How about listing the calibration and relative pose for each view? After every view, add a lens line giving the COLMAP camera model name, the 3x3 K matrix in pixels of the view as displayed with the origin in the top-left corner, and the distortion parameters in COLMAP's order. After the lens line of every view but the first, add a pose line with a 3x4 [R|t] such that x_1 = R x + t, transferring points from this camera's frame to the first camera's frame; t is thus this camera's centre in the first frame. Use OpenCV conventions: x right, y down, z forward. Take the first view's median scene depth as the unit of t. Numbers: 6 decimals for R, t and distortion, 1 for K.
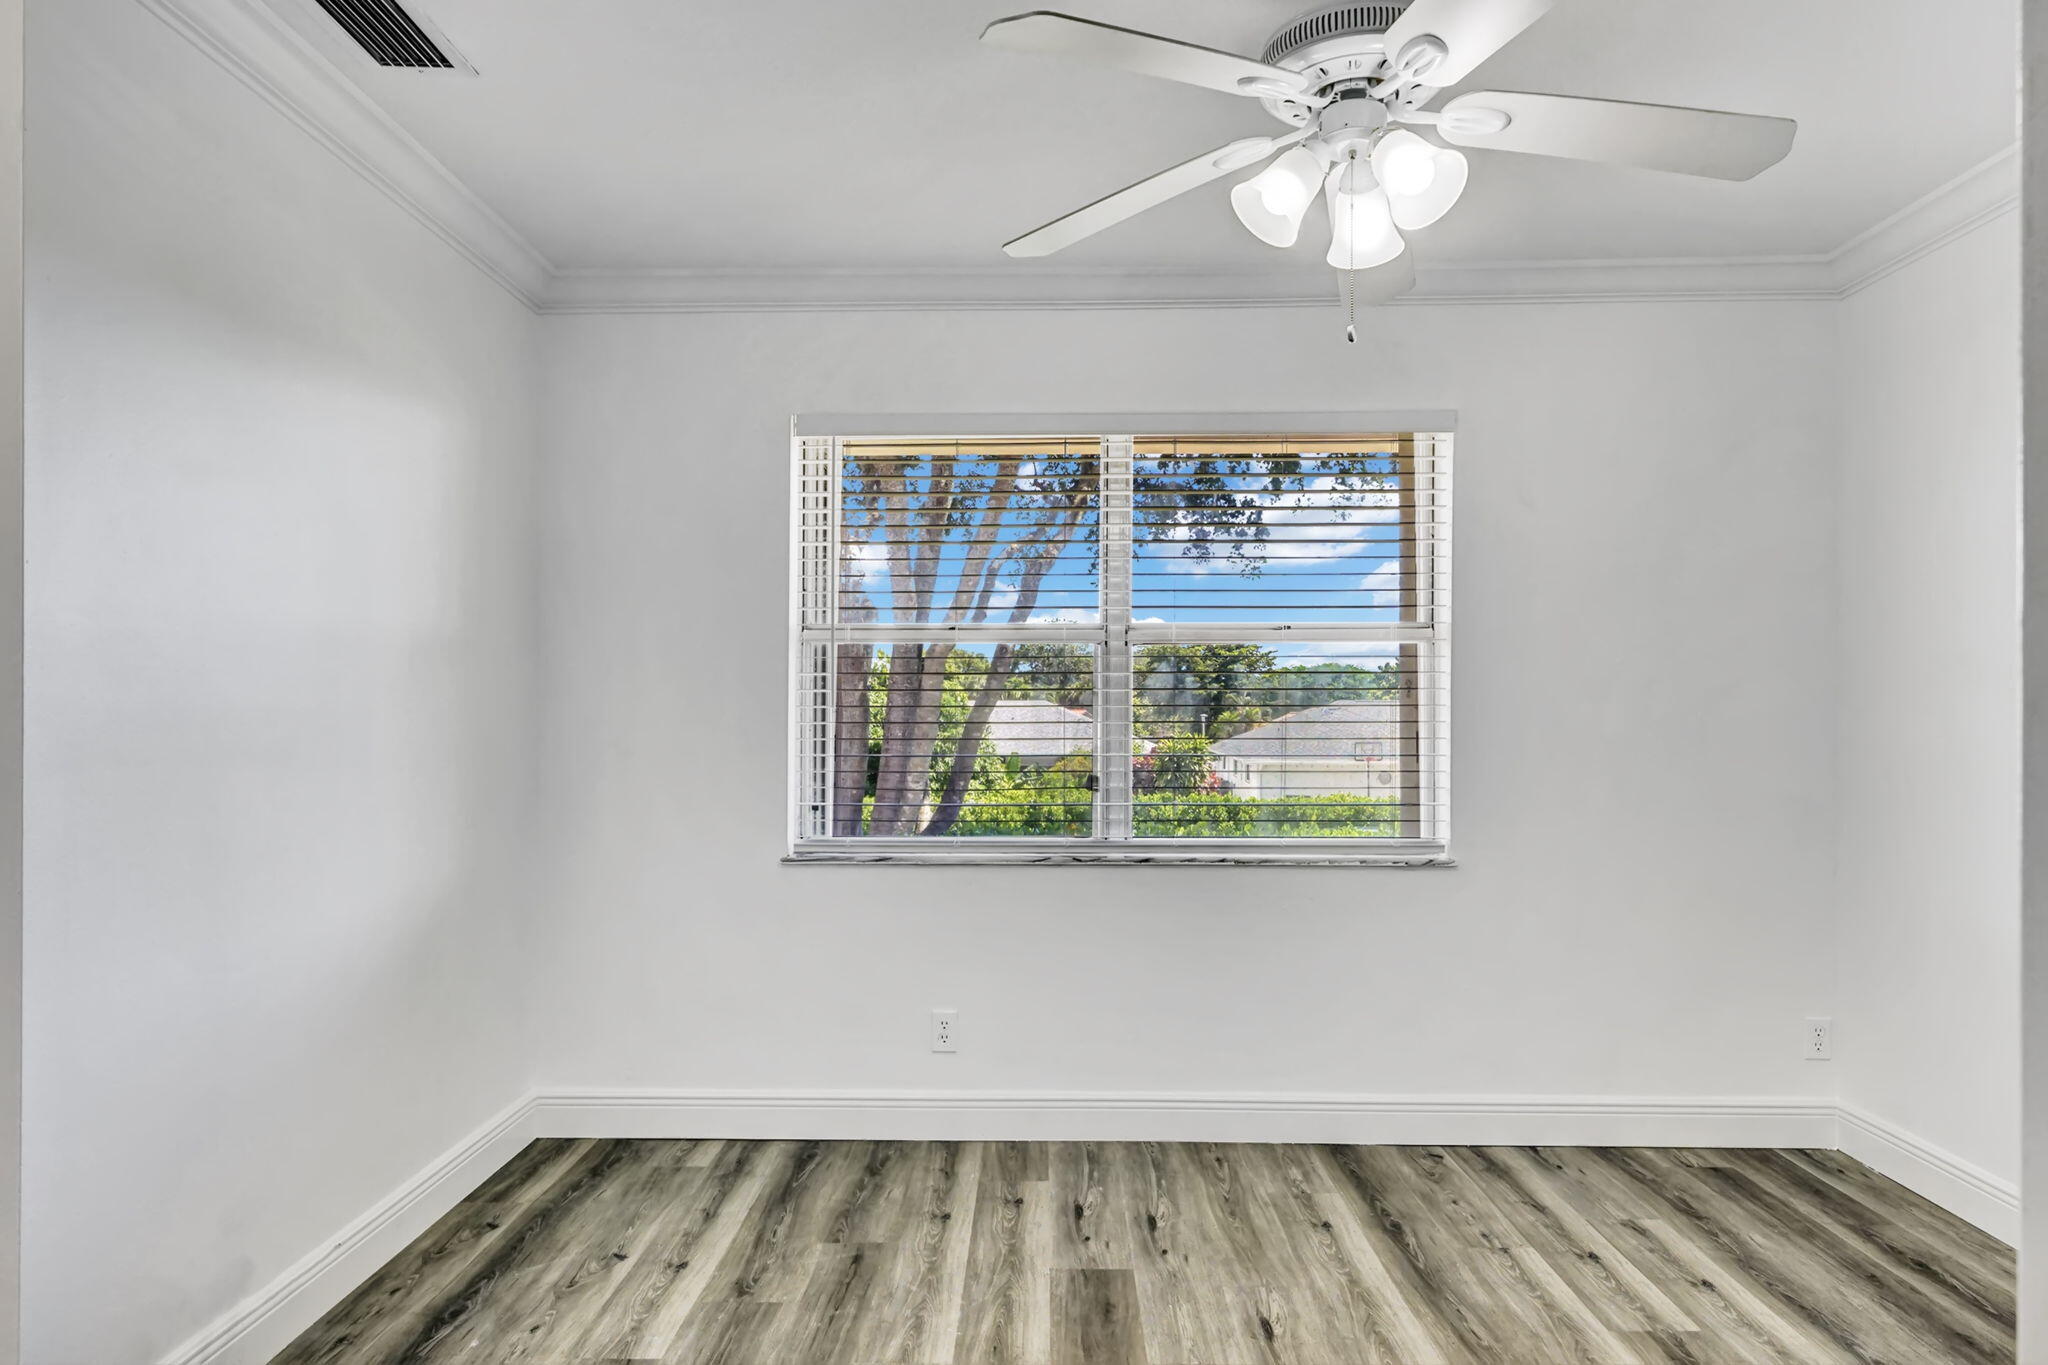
lens RADIAL K [[1282.4, 0, 1032.1], [0, 1282.4, 712.7], [0, 0, 1]] dist [-0.001100, 0.000922]
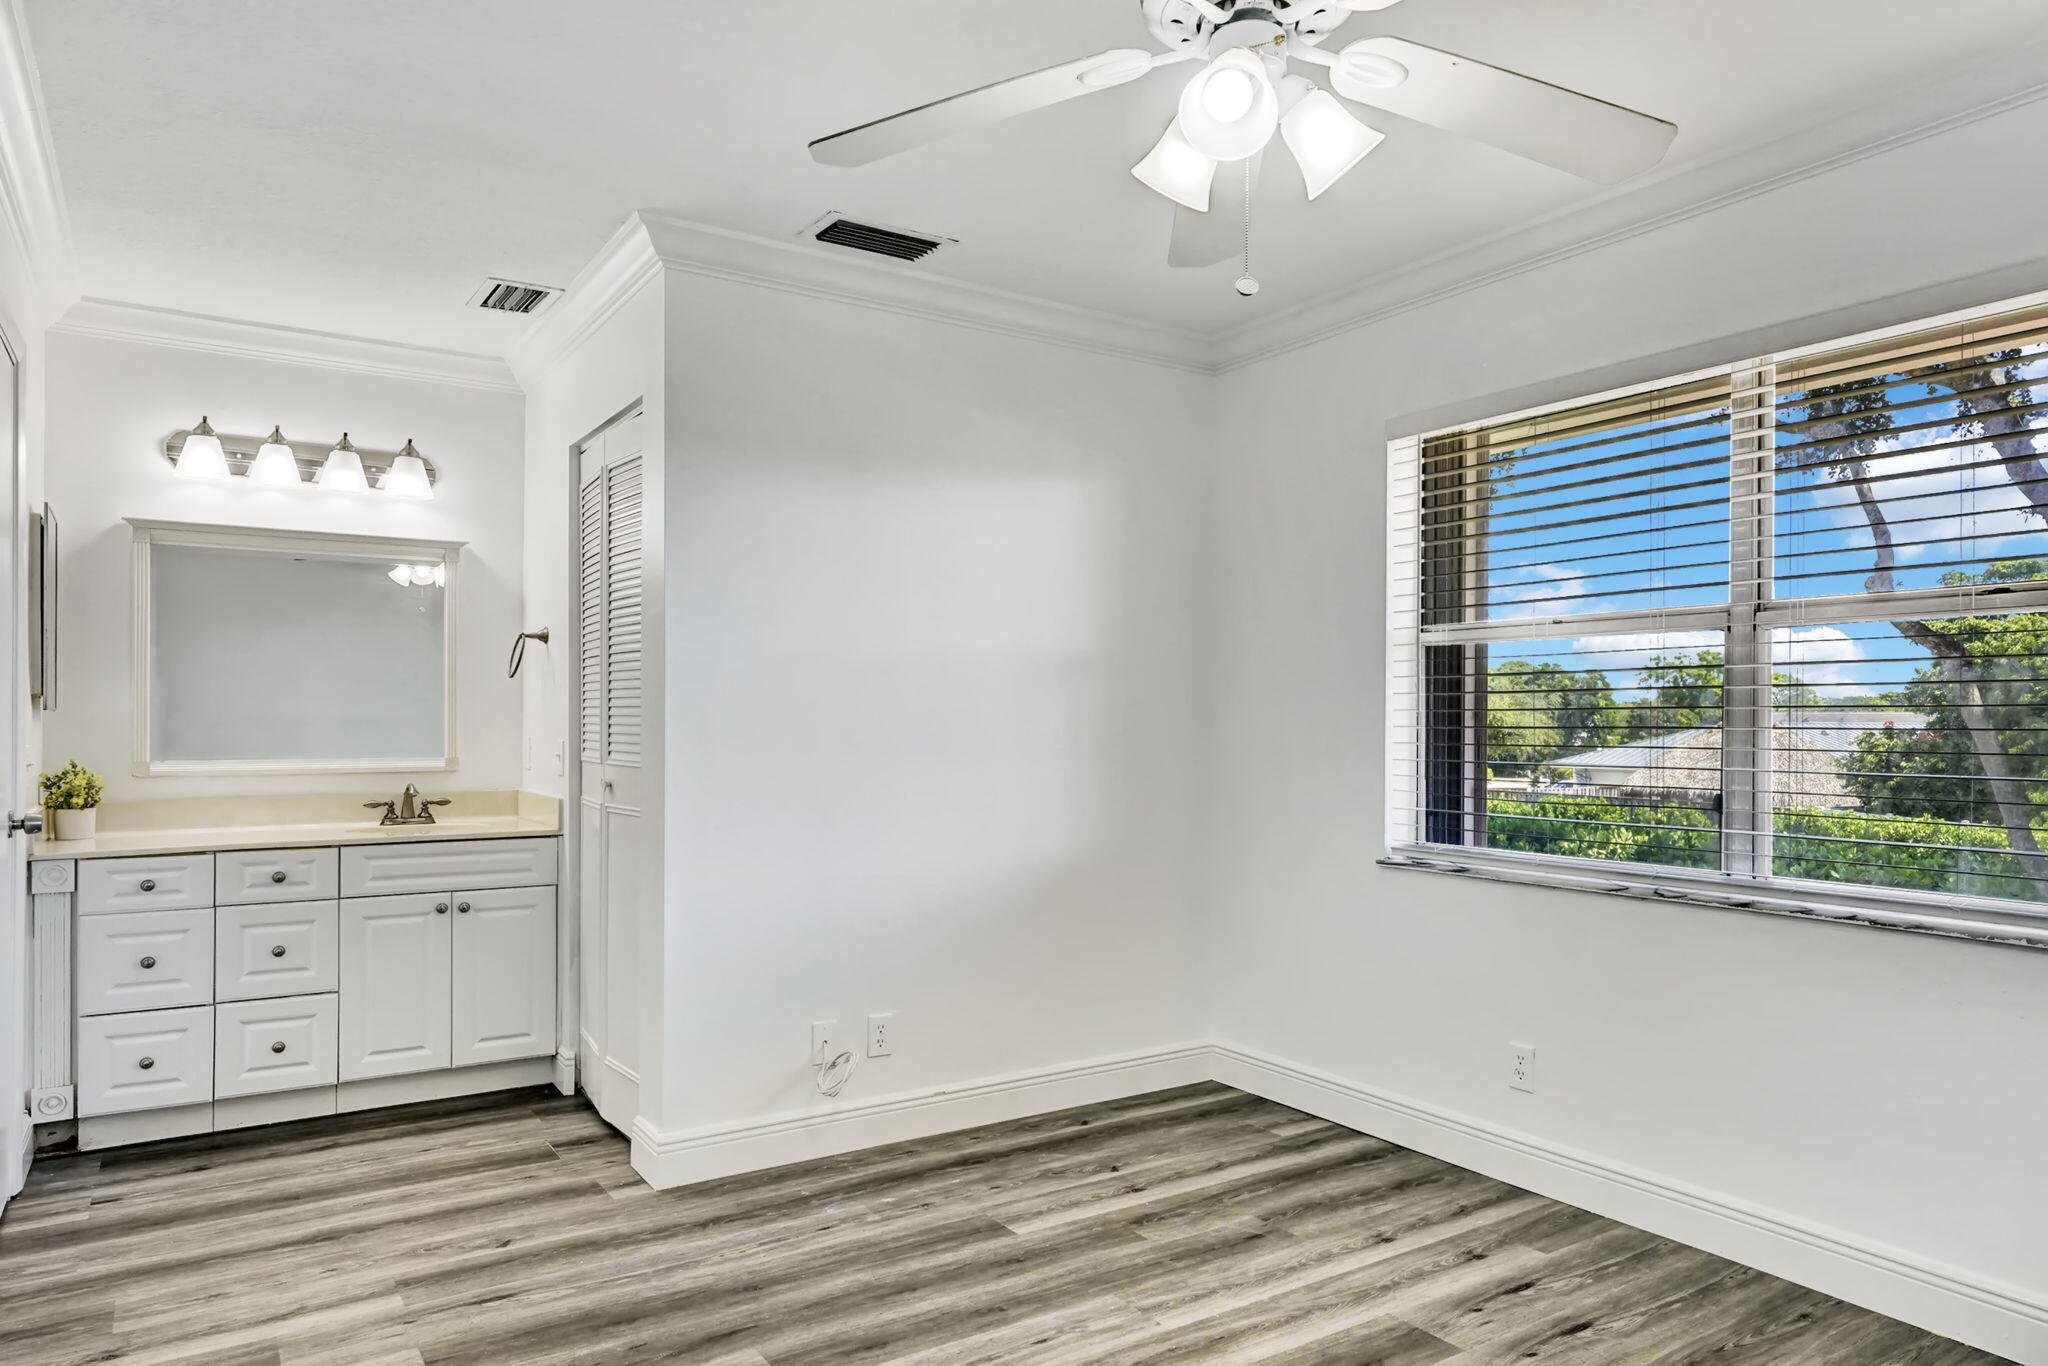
lens RADIAL K [[1282.4, 0, 1032.1], [0, 1282.4, 713.2], [0, 0, 1]] dist [-0.001100, 0.000922]
pose [[0.568688, -0.002468, -0.822549, 0.540469], [-0.003715, 0.999978, -0.005569, 0.004895], [0.822545, 0.006223, 0.568666, 0.220975]]
